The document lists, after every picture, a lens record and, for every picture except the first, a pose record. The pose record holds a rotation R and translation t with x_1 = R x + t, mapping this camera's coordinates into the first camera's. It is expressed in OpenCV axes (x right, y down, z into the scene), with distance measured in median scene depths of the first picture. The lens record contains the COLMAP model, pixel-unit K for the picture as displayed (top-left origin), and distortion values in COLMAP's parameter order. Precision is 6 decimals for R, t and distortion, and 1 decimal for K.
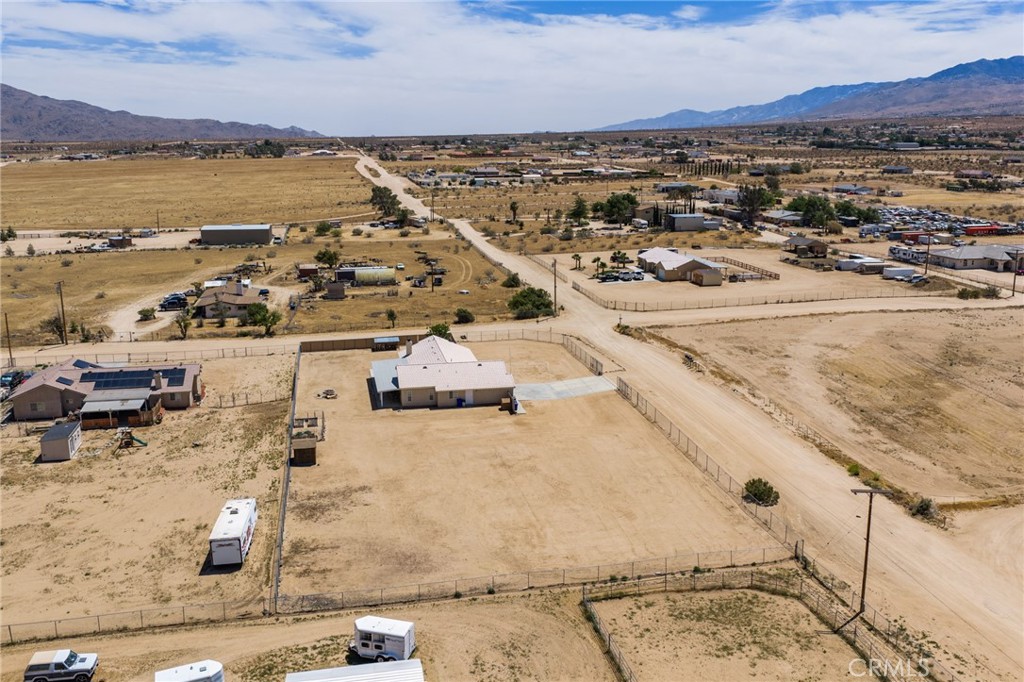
lens RADIAL K [[905.8, 0, 545.8], [0, 905.8, 298.4], [0, 0, 1]] dist [0.026499, -0.042129]
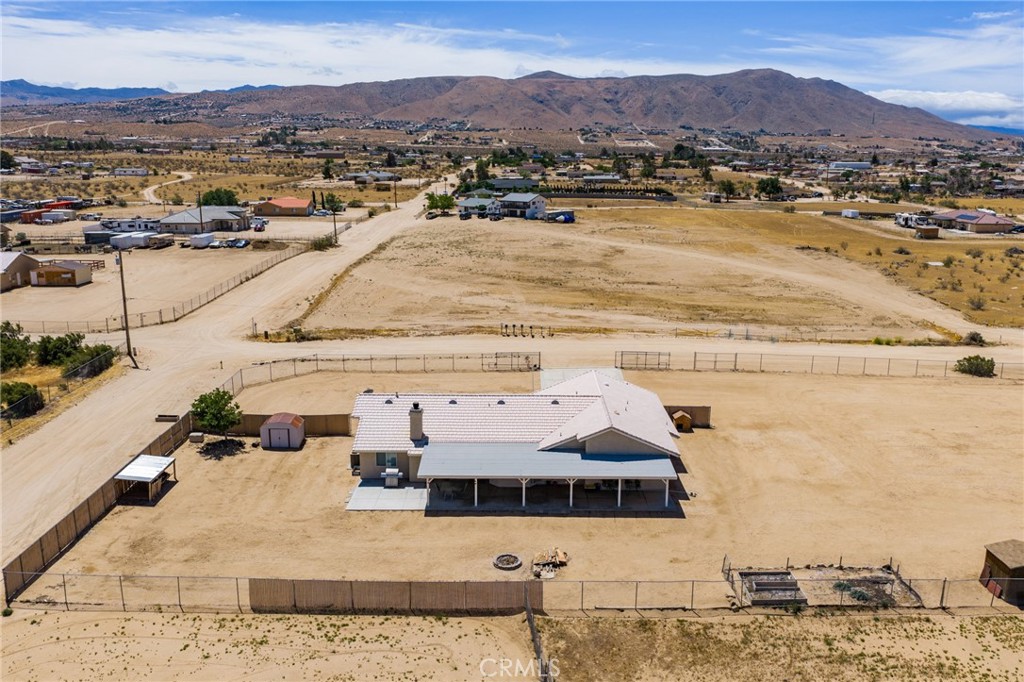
lens RADIAL K [[842.3, 0, 510.4], [0, 842.3, 336.5], [0, 0, 1]] dist [0.025314, -0.046569]
pose [[0.236002, -0.214664, 0.947746, -0.619780], [0.166434, 0.969813, 0.178218, -0.064239], [-0.957394, 0.115678, 0.264606, 0.968582]]
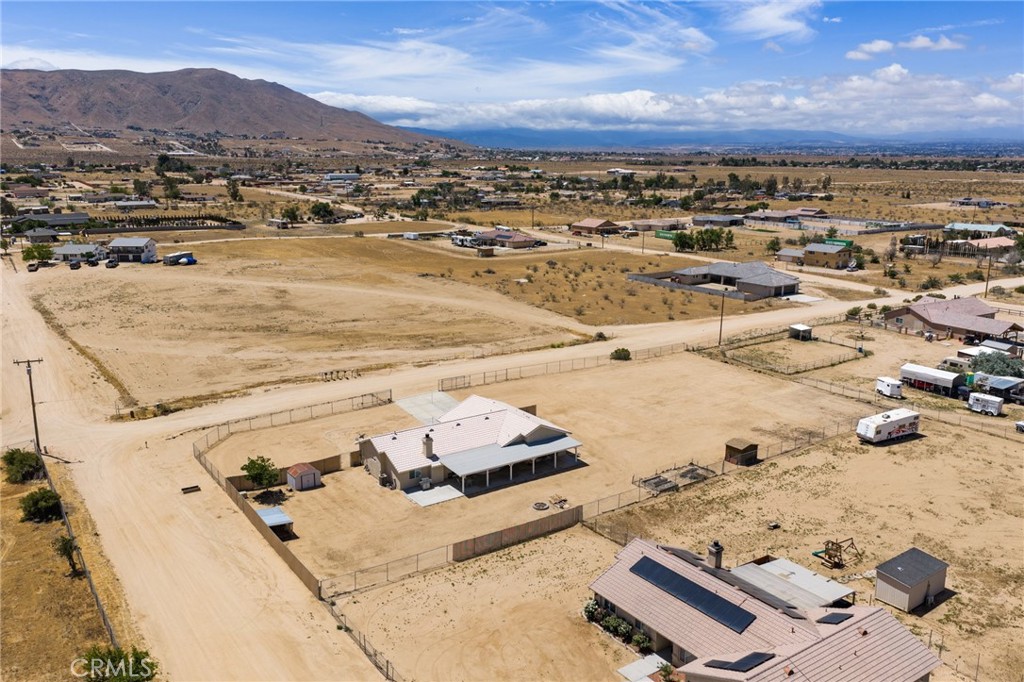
lens RADIAL K [[842.3, 0, 511.6], [0, 842.3, 342.8], [0, 0, 1]] dist [0.025314, -0.046569]
pose [[-0.363933, -0.211350, 0.907130, -0.883885], [0.163108, 0.944405, 0.285473, -0.234221], [-0.917033, 0.251852, -0.309227, 1.302589]]
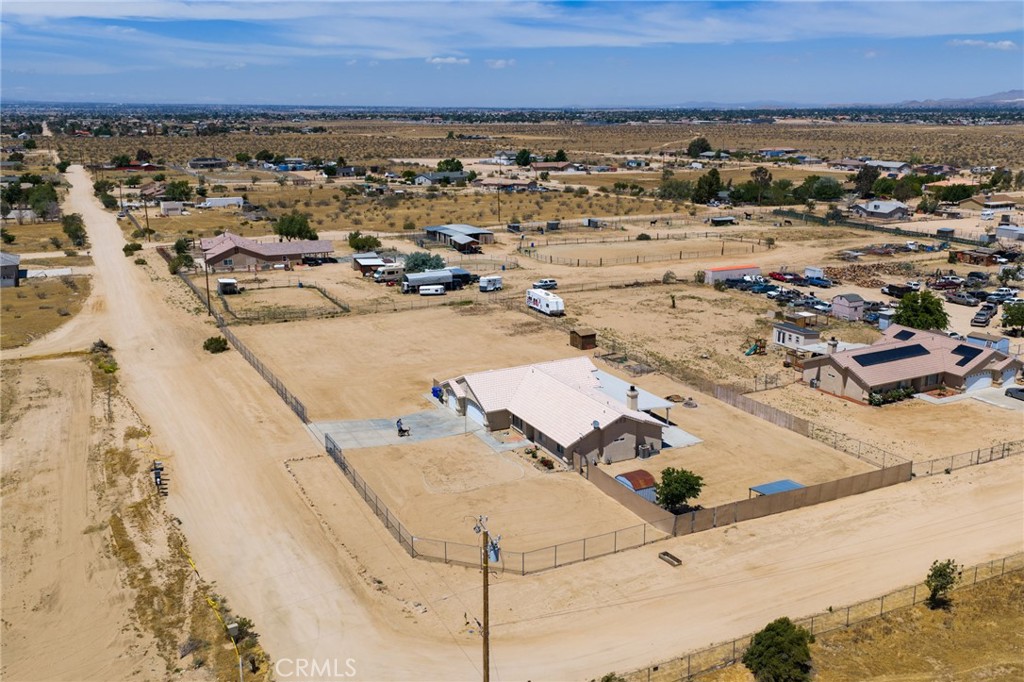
lens RADIAL K [[905.8, 0, 534.5], [0, 905.8, 340.4], [0, 0, 1]] dist [0.026499, -0.042129]
pose [[-0.968959, 0.061578, -0.239430, 0.077992], [-0.043734, 0.910514, 0.411159, -0.283045], [0.243323, 0.408867, -0.879558, 1.771588]]
